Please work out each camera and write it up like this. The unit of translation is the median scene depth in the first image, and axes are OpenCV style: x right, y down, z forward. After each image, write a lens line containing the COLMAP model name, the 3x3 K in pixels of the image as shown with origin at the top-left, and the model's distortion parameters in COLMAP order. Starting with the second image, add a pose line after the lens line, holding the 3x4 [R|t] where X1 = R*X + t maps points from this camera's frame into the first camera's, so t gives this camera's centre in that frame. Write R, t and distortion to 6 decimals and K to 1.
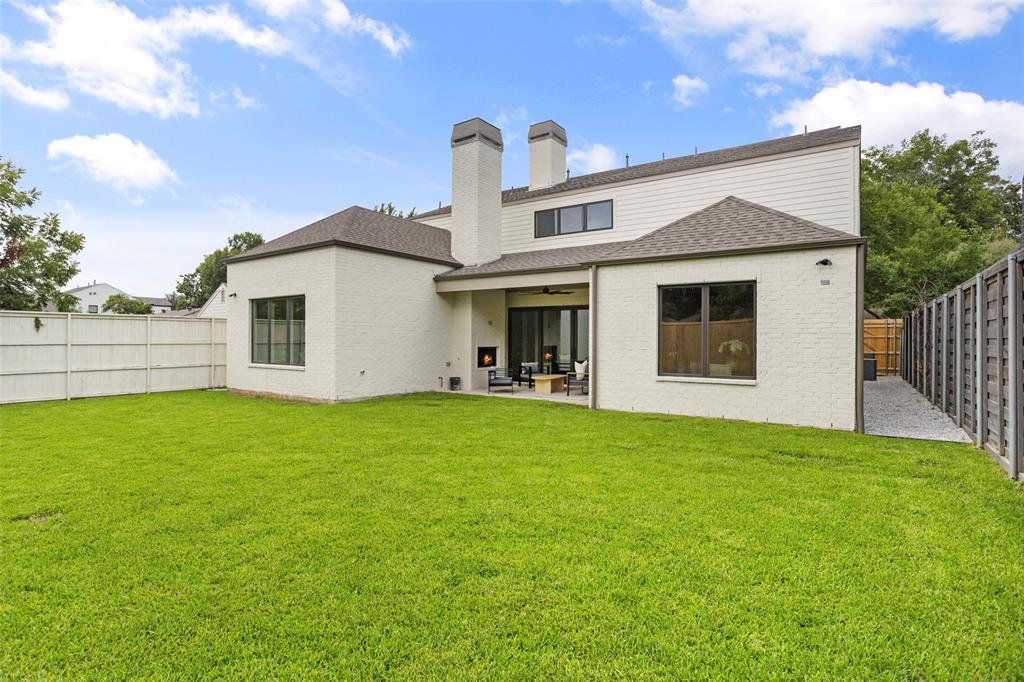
lens RADIAL K [[492.8, 0, 504.4], [0, 492.8, 330.9], [0, 0, 1]] dist [-0.018786, 0.001133]
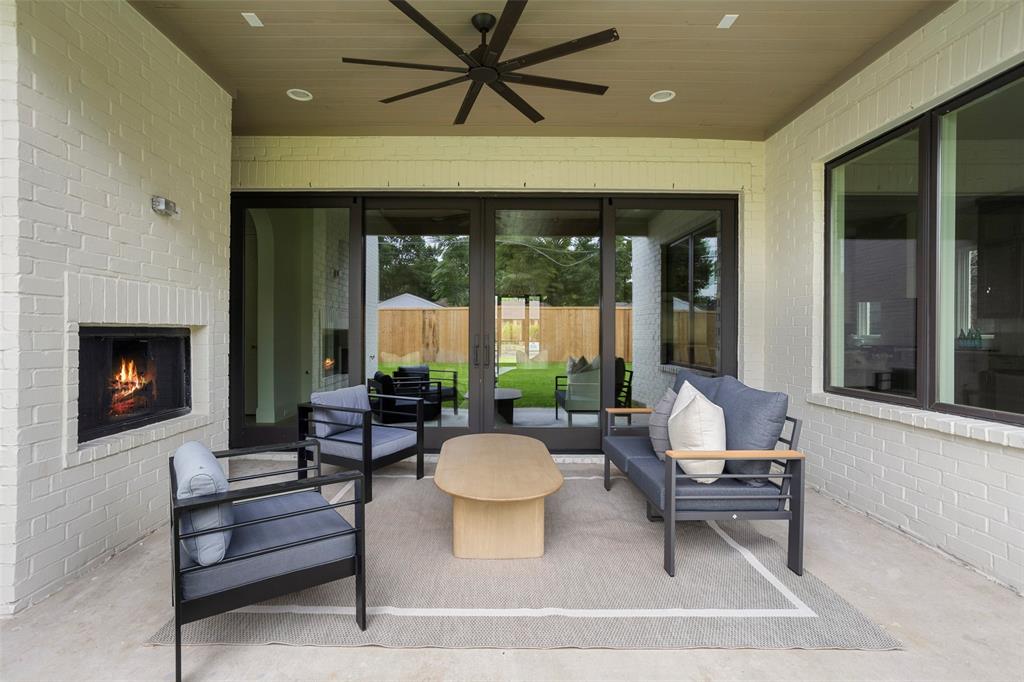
lens RADIAL K [[487.3, 0, 507.9], [0, 487.3, 332.5], [0, 0, 1]] dist [-0.038159, 0.029155]
pose [[0.793468, -0.003350, 0.608602, -0.038155], [-0.006539, 0.999880, 0.014028, 0.033658], [-0.608576, -0.015111, 0.793351, 0.824231]]
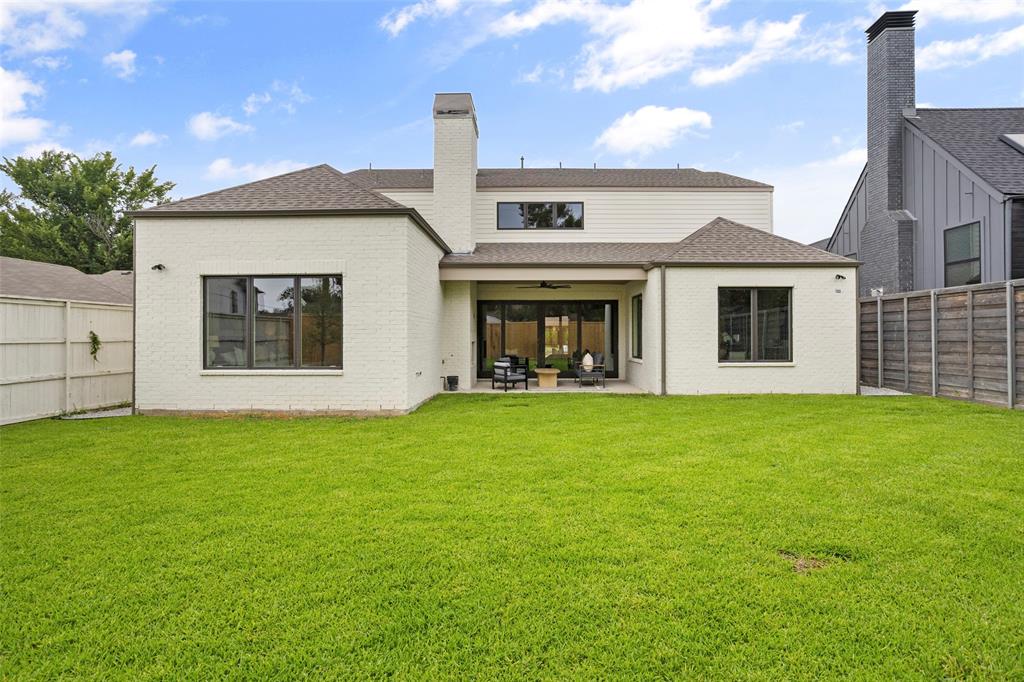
lens RADIAL K [[506.2, 0, 510.7], [0, 506.2, 321.9], [0, 0, 1]] dist [-0.012689, 0.000354]
pose [[0.832507, 0.008818, 0.553944, -0.548493], [-0.003997, 0.999943, -0.009911, 0.004900], [-0.554000, 0.006037, 0.832495, 0.182557]]
